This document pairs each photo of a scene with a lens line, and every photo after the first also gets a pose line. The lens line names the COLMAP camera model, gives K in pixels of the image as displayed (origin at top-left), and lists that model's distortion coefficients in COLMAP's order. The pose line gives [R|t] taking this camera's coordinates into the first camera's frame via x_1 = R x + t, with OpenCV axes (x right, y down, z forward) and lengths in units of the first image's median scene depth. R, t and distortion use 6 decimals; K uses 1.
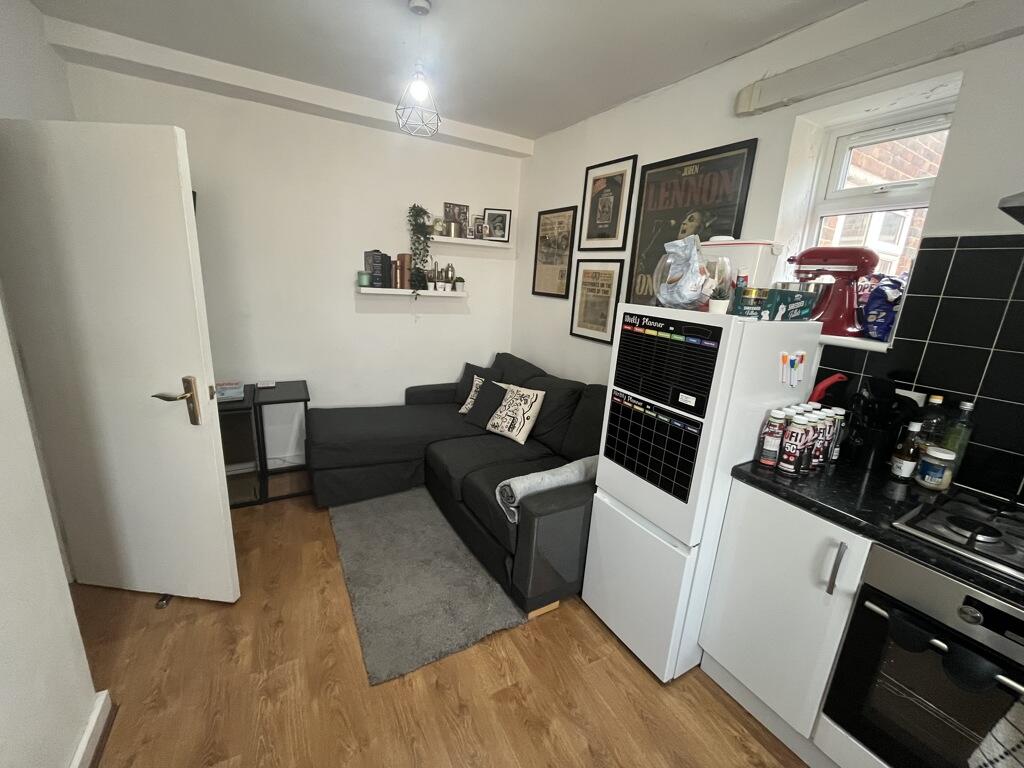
lens RADIAL K [[415.9, 0, 509.6], [0, 415.9, 382.3], [0, 0, 1]] dist [0.000478, 0.000562]
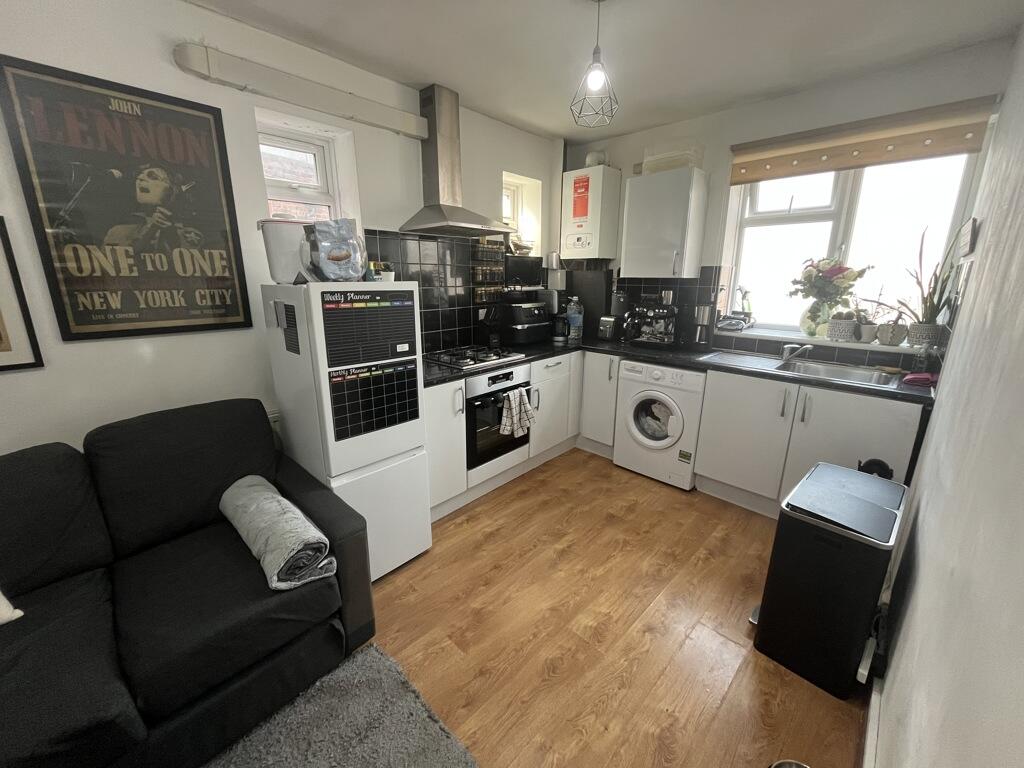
lens RADIAL K [[415.9, 0, 508.7], [0, 415.9, 381.6], [0, 0, 1]] dist [0.000478, 0.000562]
pose [[-0.295833, -0.298950, 0.907255, -0.833603], [0.212320, 0.905431, 0.367581, -0.252301], [-0.931345, 0.301371, -0.204383, 0.888307]]
